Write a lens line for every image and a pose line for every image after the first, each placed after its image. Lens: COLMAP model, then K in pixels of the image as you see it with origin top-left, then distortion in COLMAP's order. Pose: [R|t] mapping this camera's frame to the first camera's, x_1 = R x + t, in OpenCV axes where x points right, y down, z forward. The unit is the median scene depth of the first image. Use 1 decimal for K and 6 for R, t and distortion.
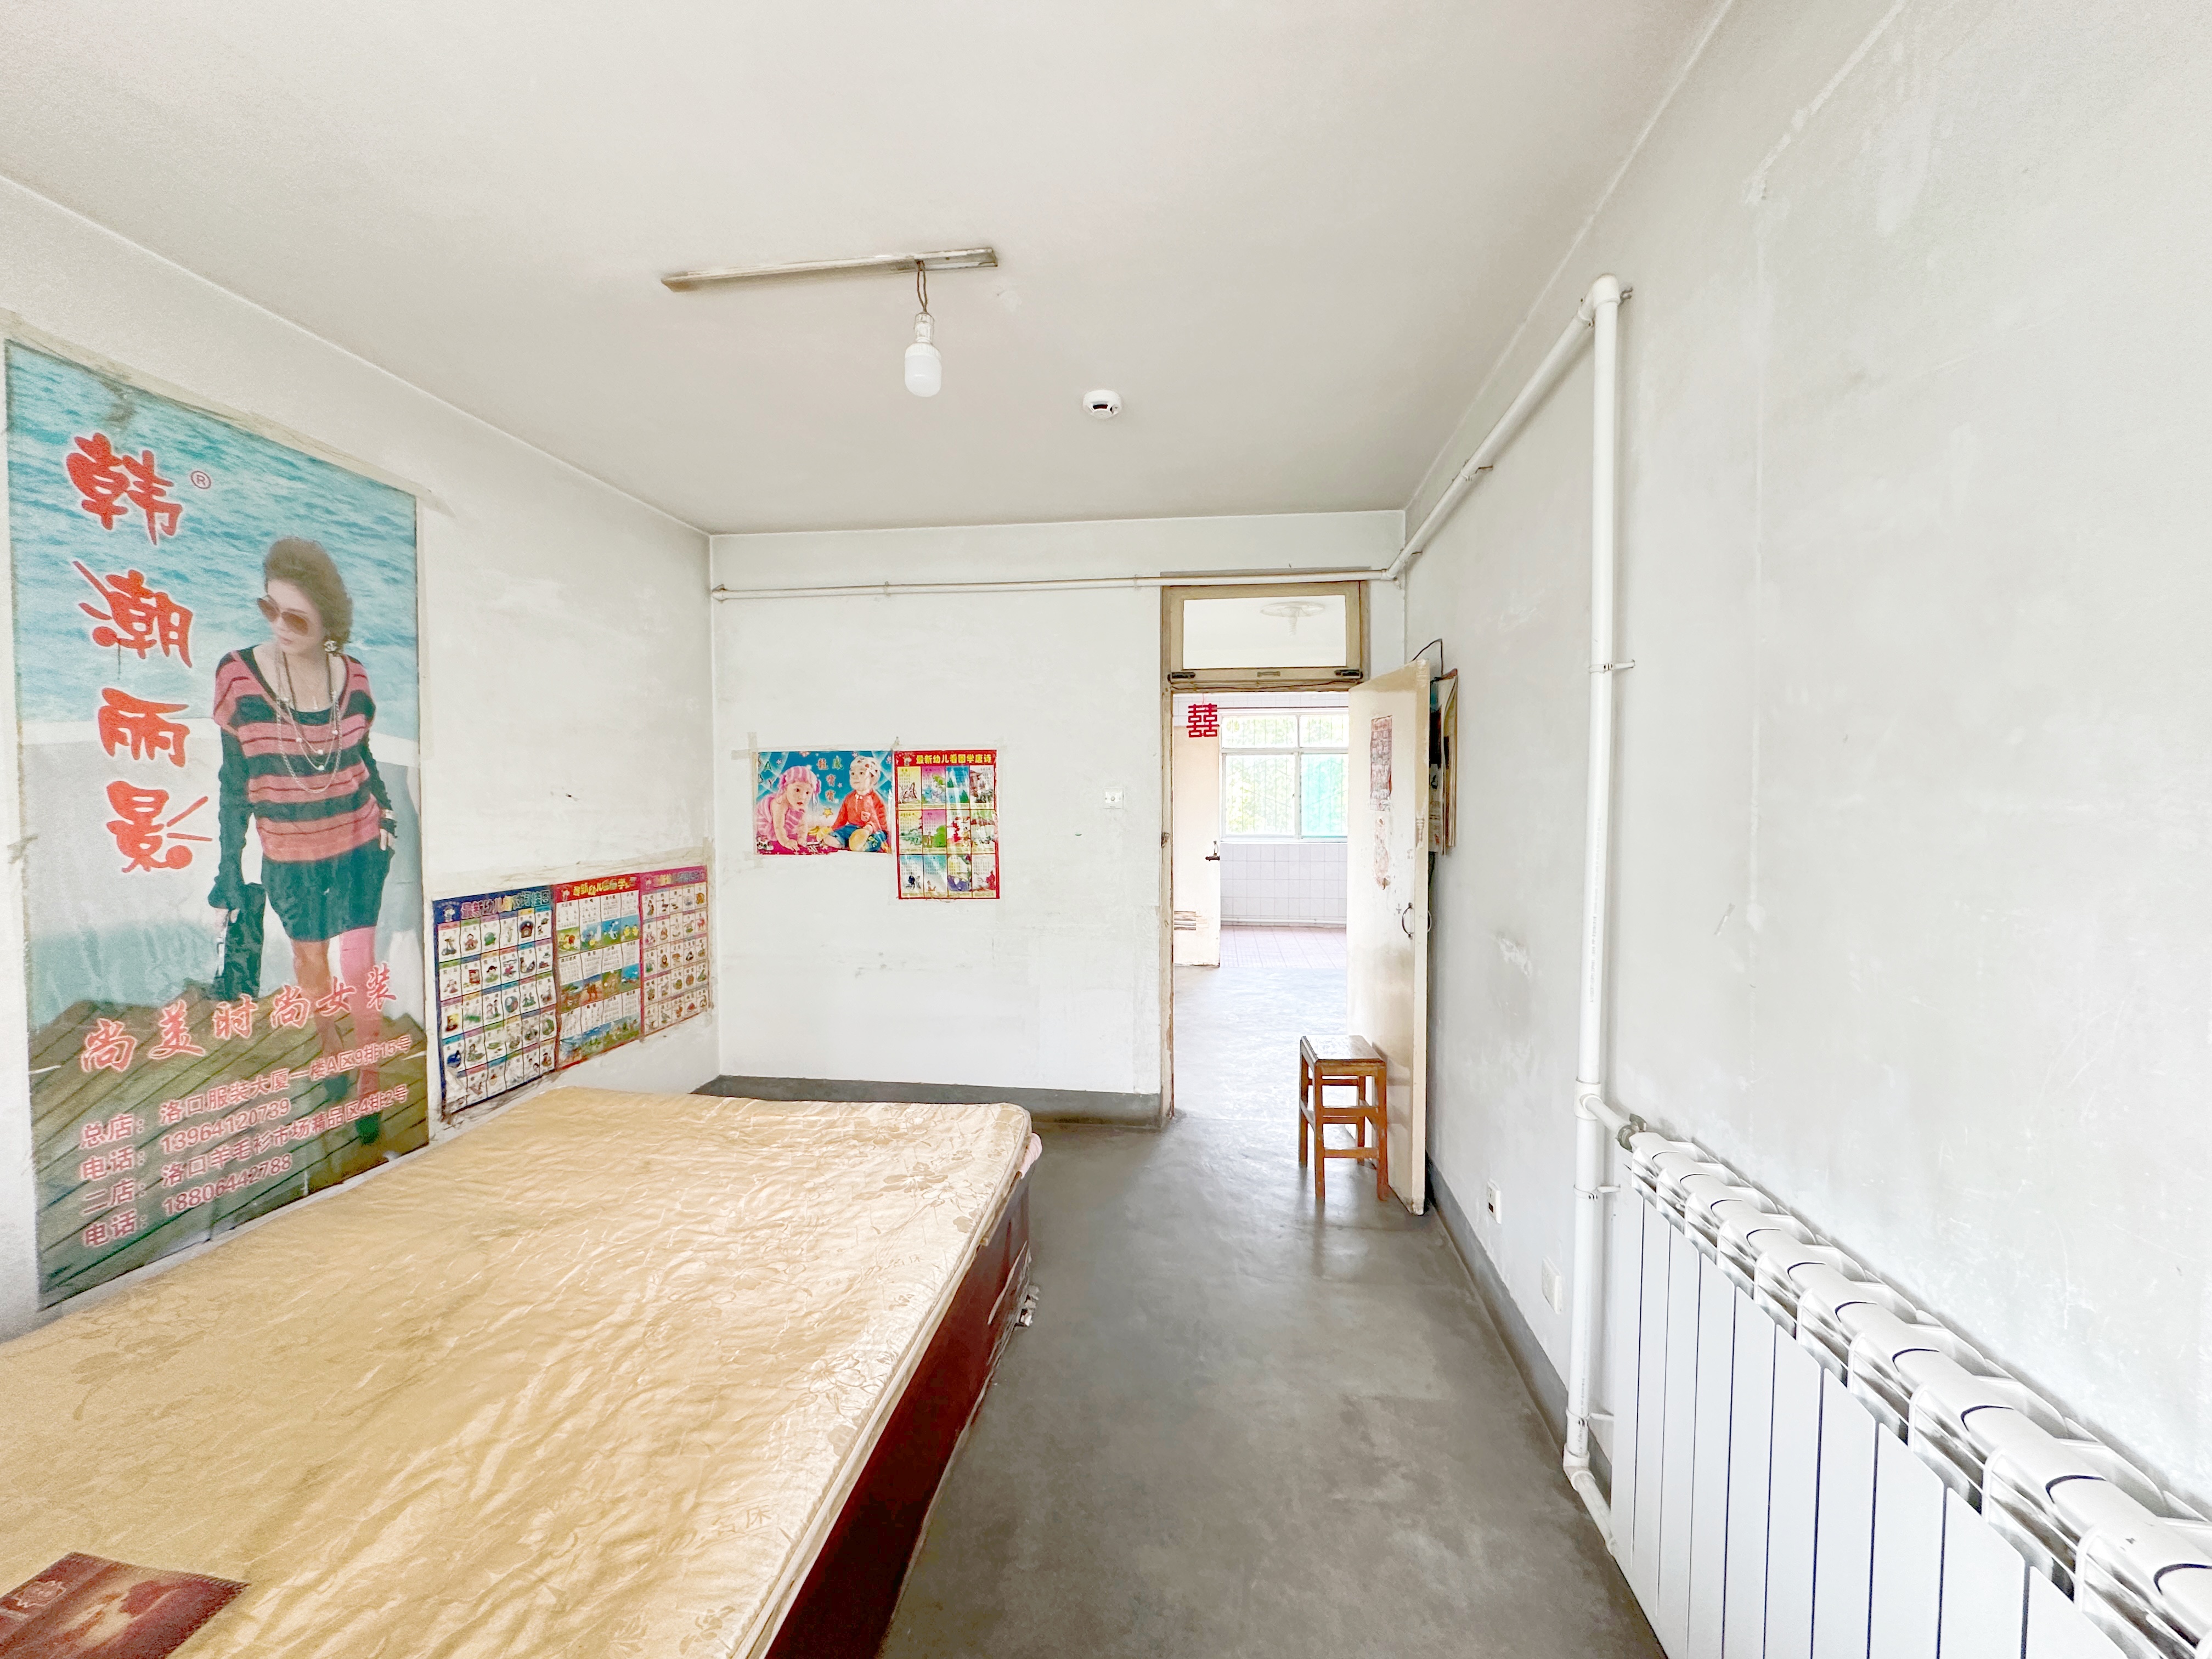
lens RADIAL K [[882.5, 0, 1094.7], [0, 882.5, 836.0], [0, 0, 1]] dist [-0.004293, 0.001039]
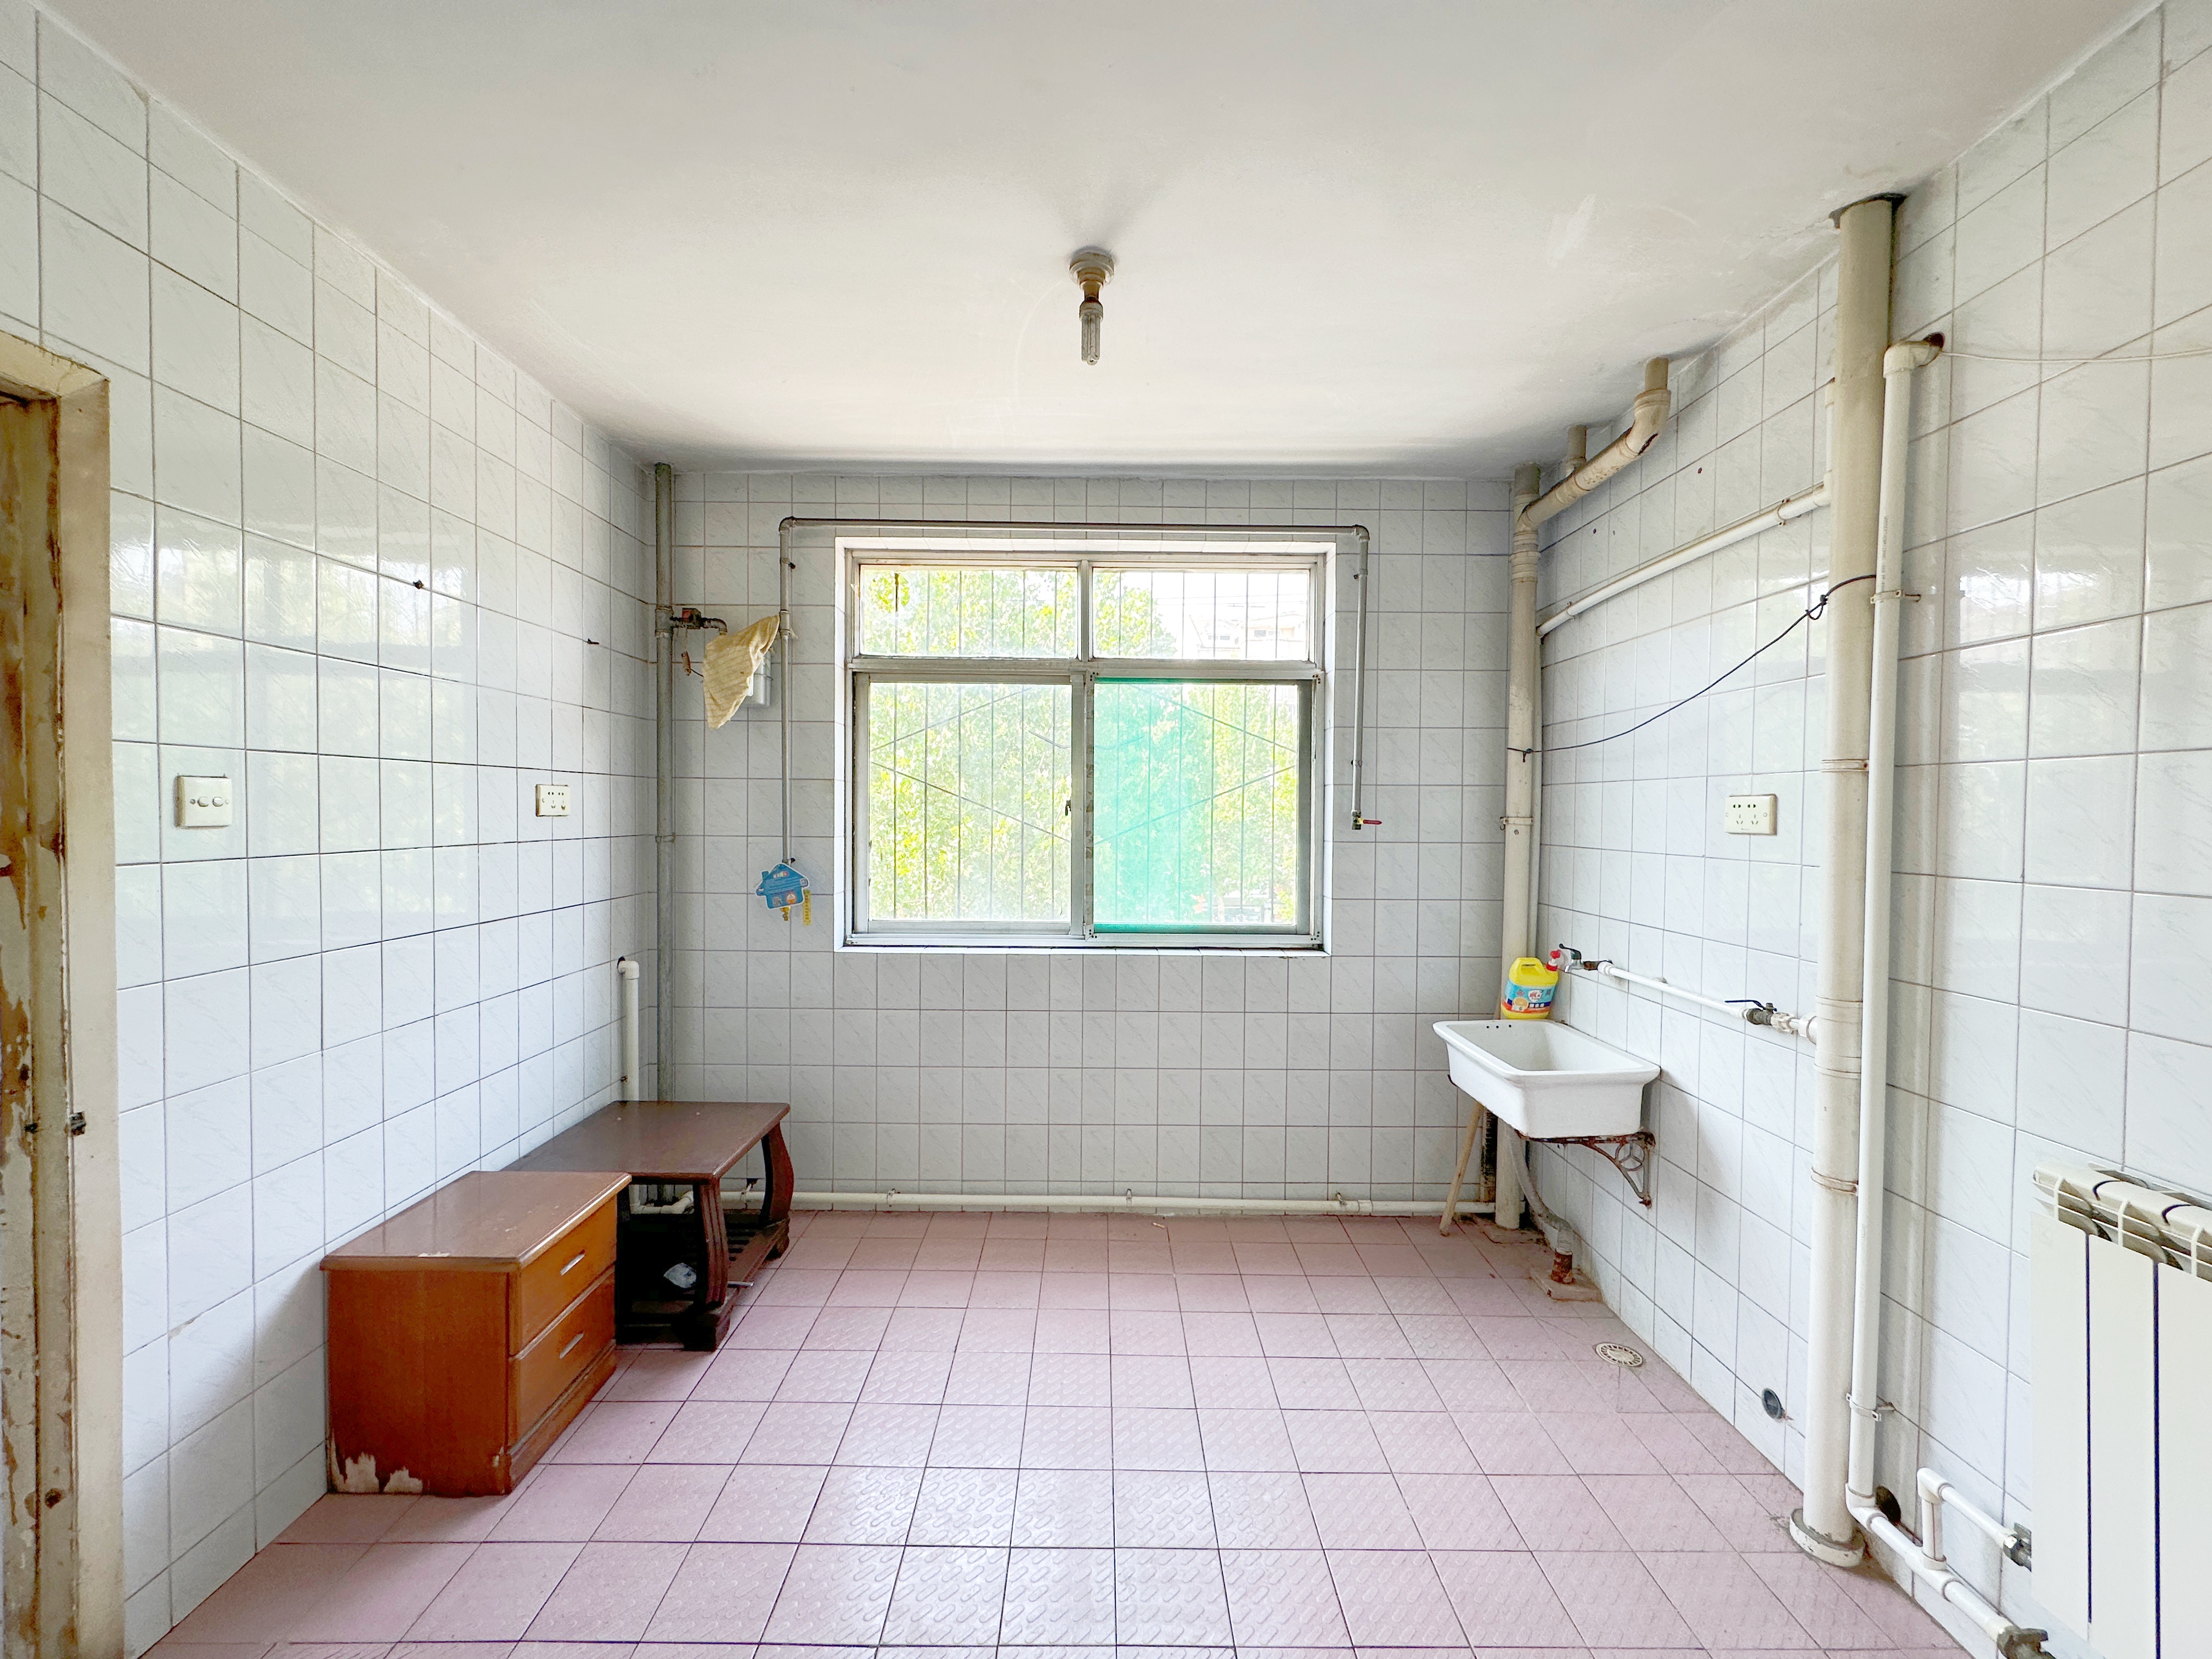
lens RADIAL K [[882.5, 0, 1101.0], [0, 882.5, 828.1], [0, 0, 1]] dist [-0.004293, 0.001039]
pose [[0.990099, 0.009344, 0.140059, 0.720797], [-0.005893, 0.999669, -0.025032, -0.110181], [-0.140247, 0.023959, 0.989827, 2.529465]]
